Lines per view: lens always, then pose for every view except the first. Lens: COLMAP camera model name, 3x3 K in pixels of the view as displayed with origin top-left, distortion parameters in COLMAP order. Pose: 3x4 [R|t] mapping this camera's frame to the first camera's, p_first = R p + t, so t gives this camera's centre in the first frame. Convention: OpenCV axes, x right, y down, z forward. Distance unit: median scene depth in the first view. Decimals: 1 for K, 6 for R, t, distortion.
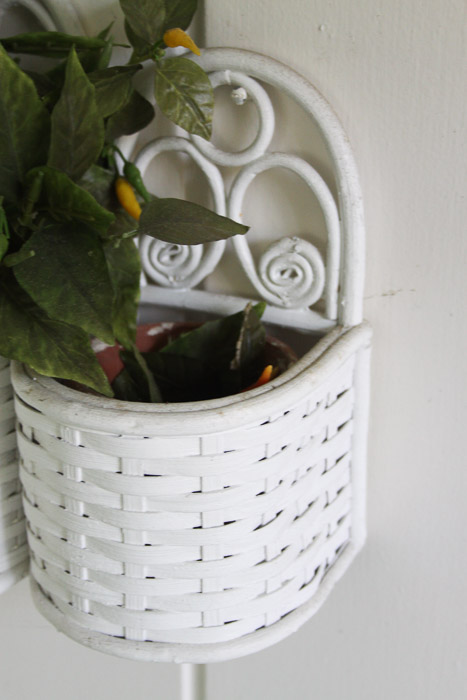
lens RADIAL K [[1296.4, 0, 233.1], [0, 1296.4, 349.7], [0, 0, 1]] dist [0.013821, 0.000000]
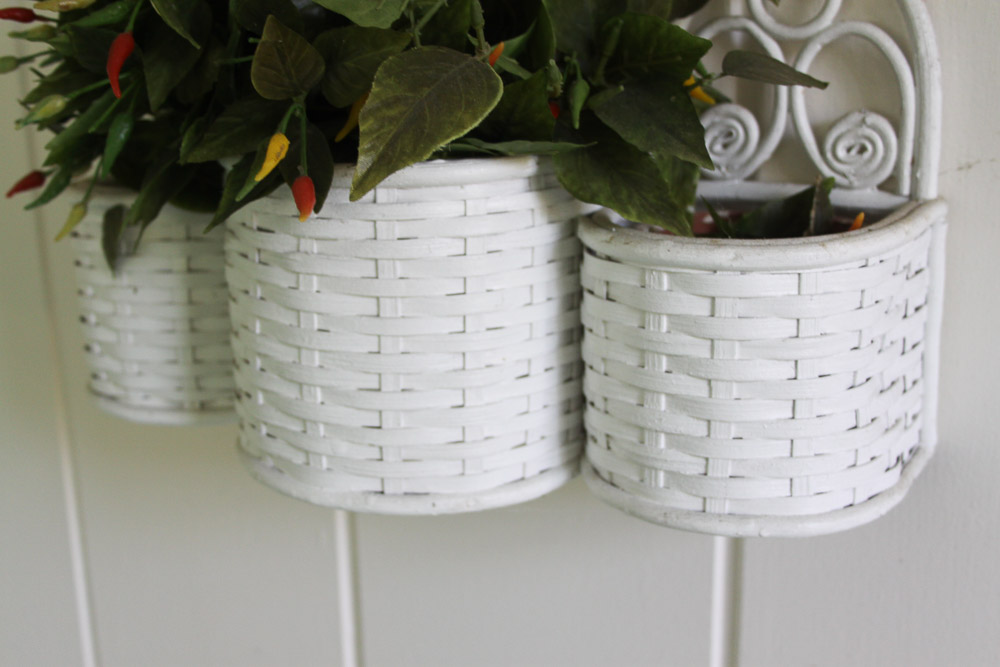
lens RADIAL K [[1393.1, 0, 500.9], [0, 1393.1, 334.1], [0, 0, 1]] dist [-0.030410, 0.000000]
pose [[0.997735, -0.004987, -0.067085, -0.161101], [-0.003655, 0.991756, -0.128087, 0.222806], [0.067171, 0.128042, 0.989491, -0.016312]]
